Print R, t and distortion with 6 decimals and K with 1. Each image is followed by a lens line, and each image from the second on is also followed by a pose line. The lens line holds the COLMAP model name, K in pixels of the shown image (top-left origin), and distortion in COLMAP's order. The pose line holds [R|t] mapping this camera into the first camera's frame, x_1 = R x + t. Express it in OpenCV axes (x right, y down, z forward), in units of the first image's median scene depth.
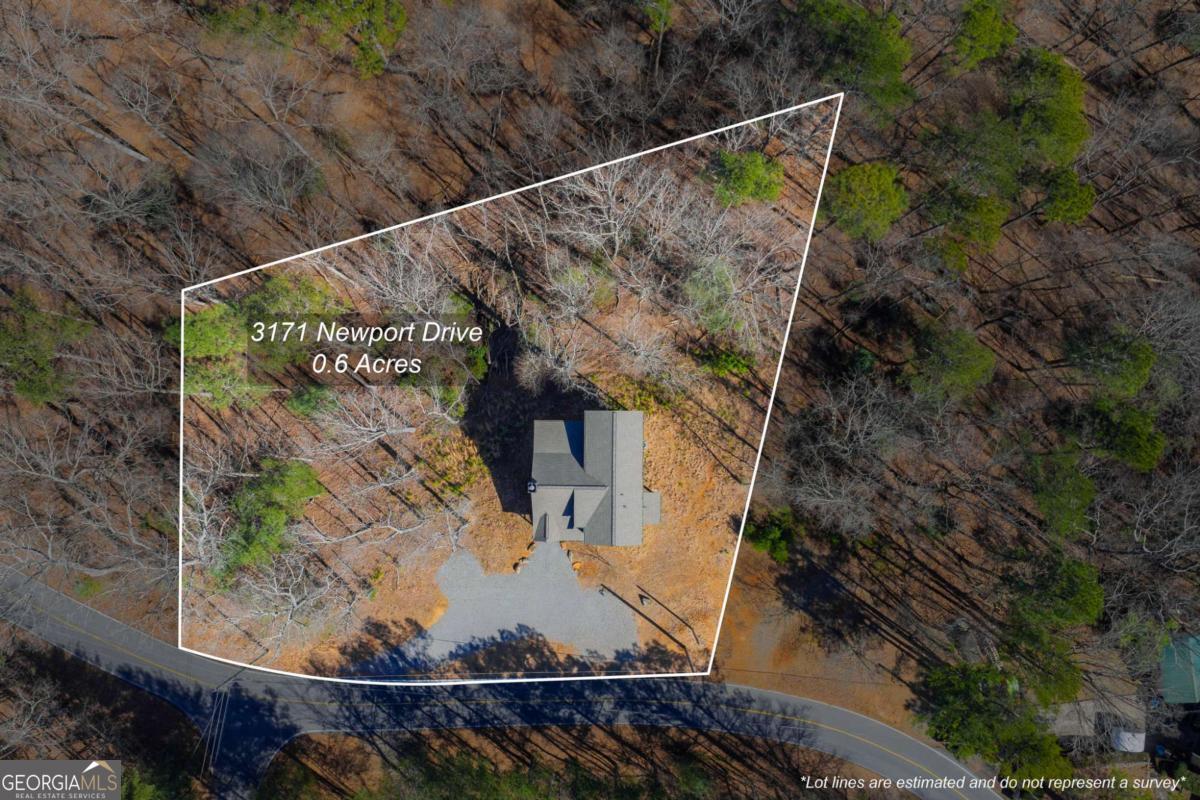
lens RADIAL K [[985.8, 0, 600.0], [0, 985.8, 402.6], [0, 0, 1]] dist [0.006720, -0.000317]
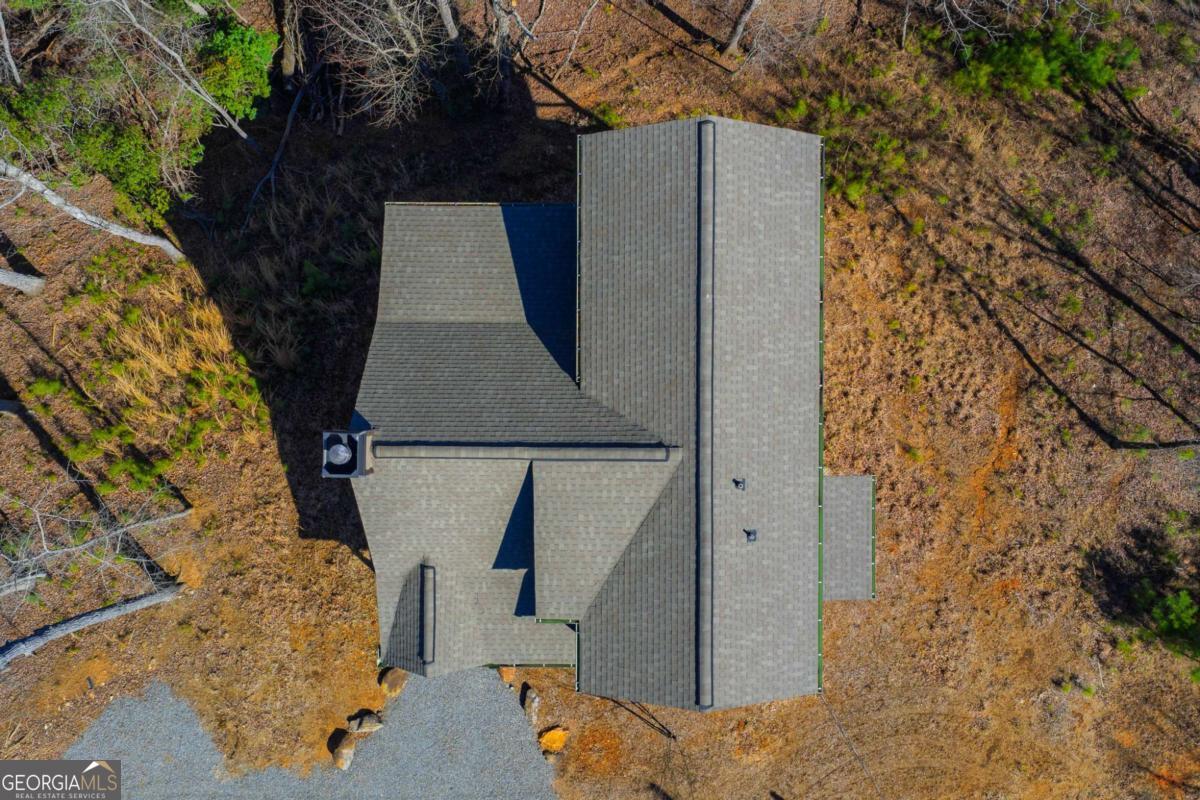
lens RADIAL K [[985.8, 0, 600.0], [0, 985.8, 397.8], [0, 0, 1]] dist [0.006720, -0.000317]
pose [[0.999985, -0.004934, -0.002469, -0.009329], [0.004926, 0.999982, -0.003425, 0.069161], [0.002486, 0.003413, 0.999991, 0.719312]]
